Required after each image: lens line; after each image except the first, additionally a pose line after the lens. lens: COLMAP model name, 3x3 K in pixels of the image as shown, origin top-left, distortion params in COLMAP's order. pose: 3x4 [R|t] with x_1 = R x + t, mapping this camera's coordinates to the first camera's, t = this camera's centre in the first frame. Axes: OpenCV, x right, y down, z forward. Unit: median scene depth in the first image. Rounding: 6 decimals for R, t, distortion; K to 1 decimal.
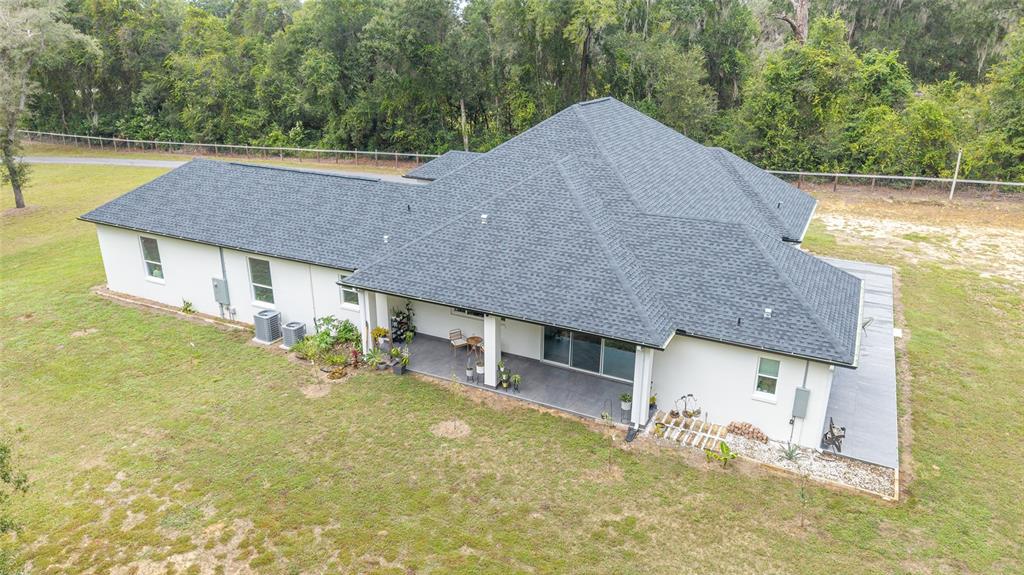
lens RADIAL K [[682.6, 0, 512.0], [0, 682.6, 287.5], [0, 0, 1]] dist [0.053410, -0.071255]
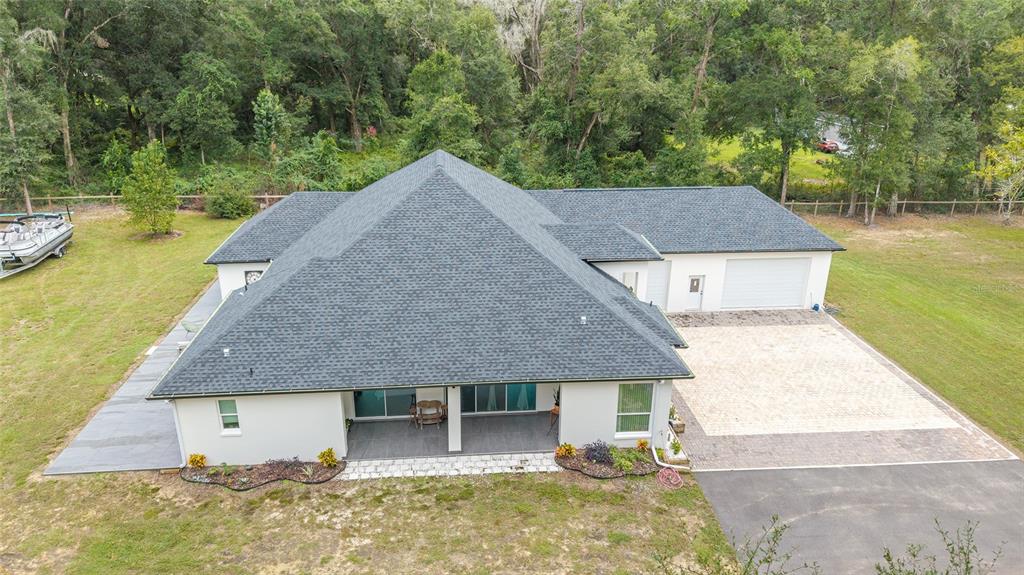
lens RADIAL K [[682.6, 0, 512.0], [0, 682.6, 287.5], [0, 0, 1]] dist [0.053410, -0.071255]
pose [[-0.845830, 0.173000, -0.504622, 0.455467], [-0.196232, 0.778724, 0.595888, -0.601226], [0.496050, 0.603042, -0.624720, 1.444960]]
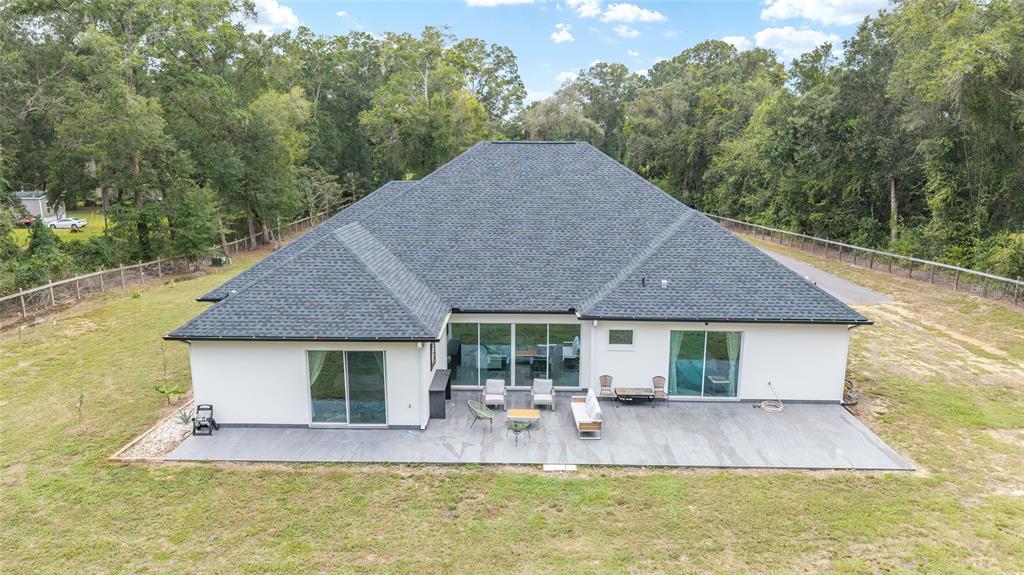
lens RADIAL K [[682.6, 0, 512.0], [0, 682.6, 287.5], [0, 0, 1]] dist [0.053410, -0.071255]
pose [[0.434943, 0.177955, -0.882699, 0.815270], [-0.306035, 0.951139, 0.040956, -0.084582], [0.846857, 0.252323, 0.468151, 0.451198]]
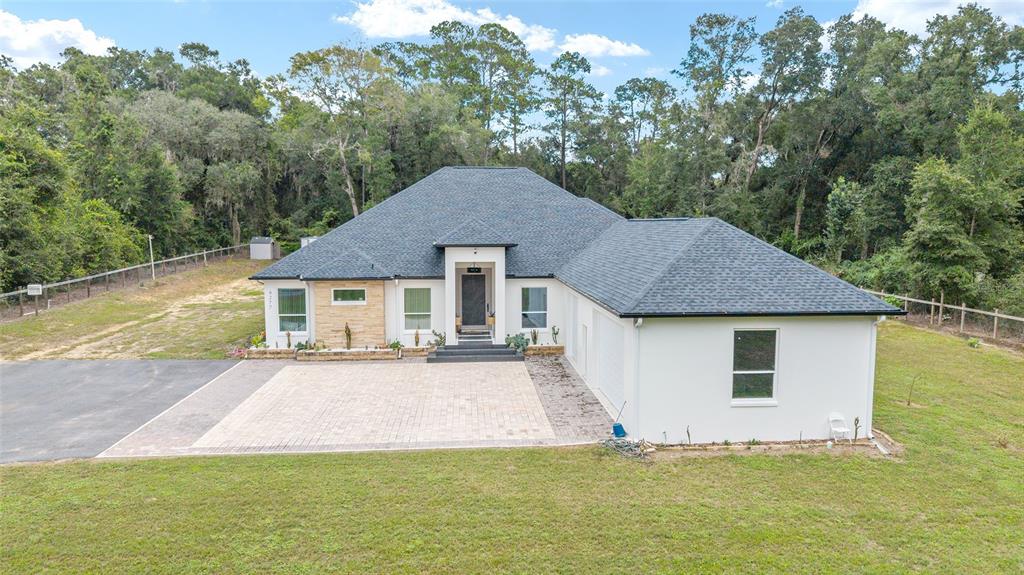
lens RADIAL K [[682.6, 0, 512.0], [0, 682.6, 287.5], [0, 0, 1]] dist [0.053410, -0.071255]
pose [[-0.519060, -0.086986, 0.850300, -0.828529], [0.287062, 0.919285, 0.269278, -0.321897], [-0.805091, 0.383860, -0.452194, 1.308811]]
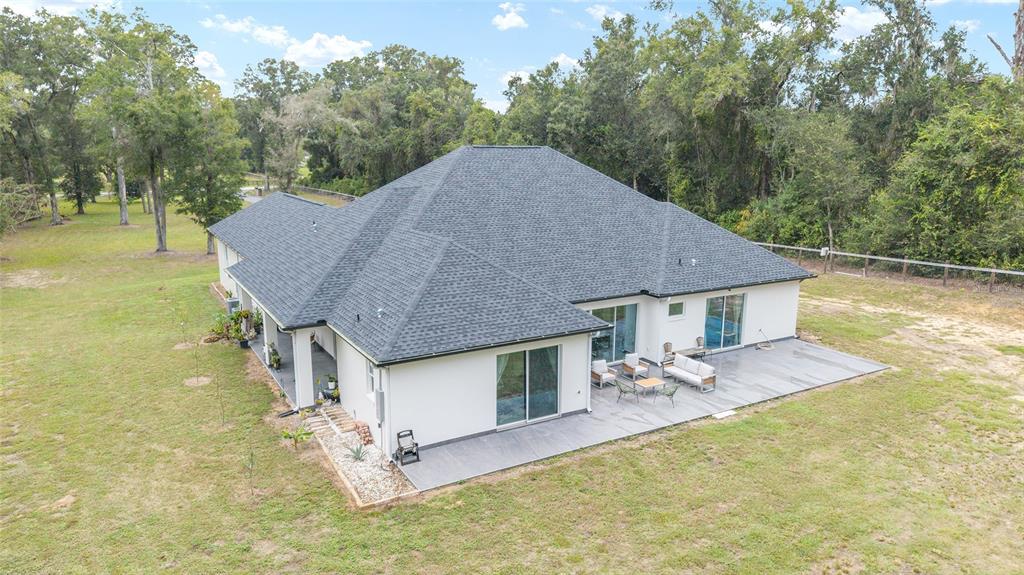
lens RADIAL K [[682.6, 0, 512.0], [0, 682.6, 287.5], [0, 0, 1]] dist [0.053410, -0.071255]
pose [[0.842733, 0.105968, -0.527799, 0.567129], [-0.181436, 0.978982, -0.093145, 0.029880], [0.506835, 0.174259, 0.844246, 0.116737]]
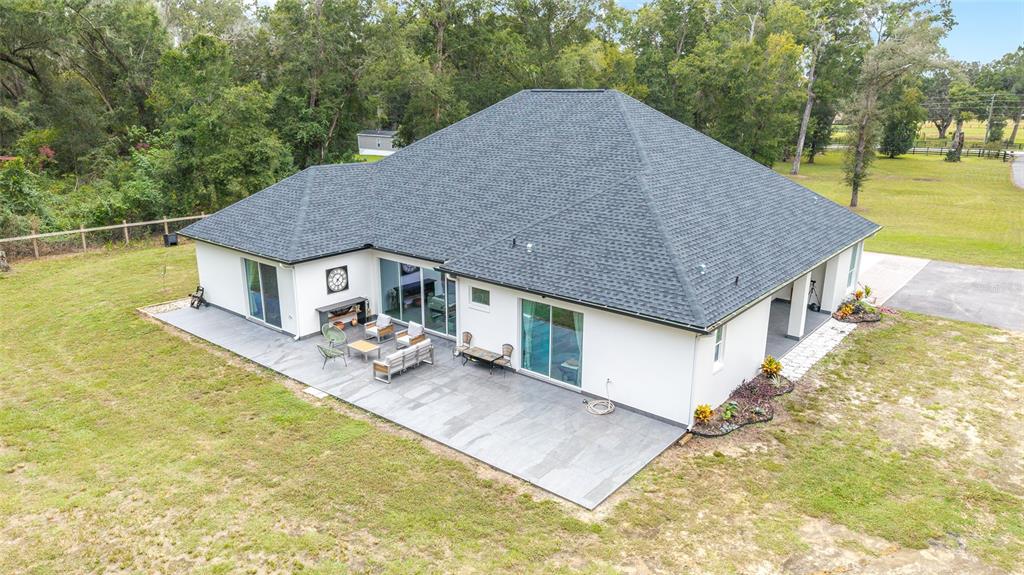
lens RADIAL K [[682.6, 0, 512.0], [0, 682.6, 287.5], [0, 0, 1]] dist [0.053410, -0.071255]
pose [[-0.215647, 0.254233, -0.942795, 0.870720], [-0.339299, 0.885841, 0.316483, -0.246929], [0.915627, 0.388138, -0.104768, 0.909995]]
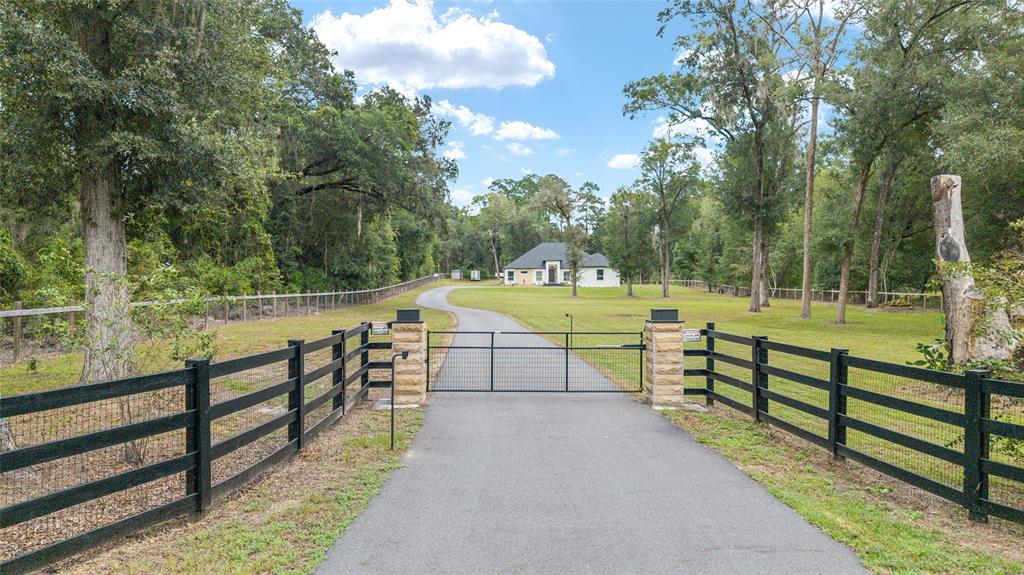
lens RADIAL K [[682.6, 0, 512.0], [0, 682.6, 287.5], [0, 0, 1]] dist [0.053410, -0.071255]
pose [[-0.461295, -0.007398, 0.887216, -3.182747], [0.301288, 0.939240, 0.164482, -0.683452], [-0.834525, 0.343182, -0.431038, 2.724432]]
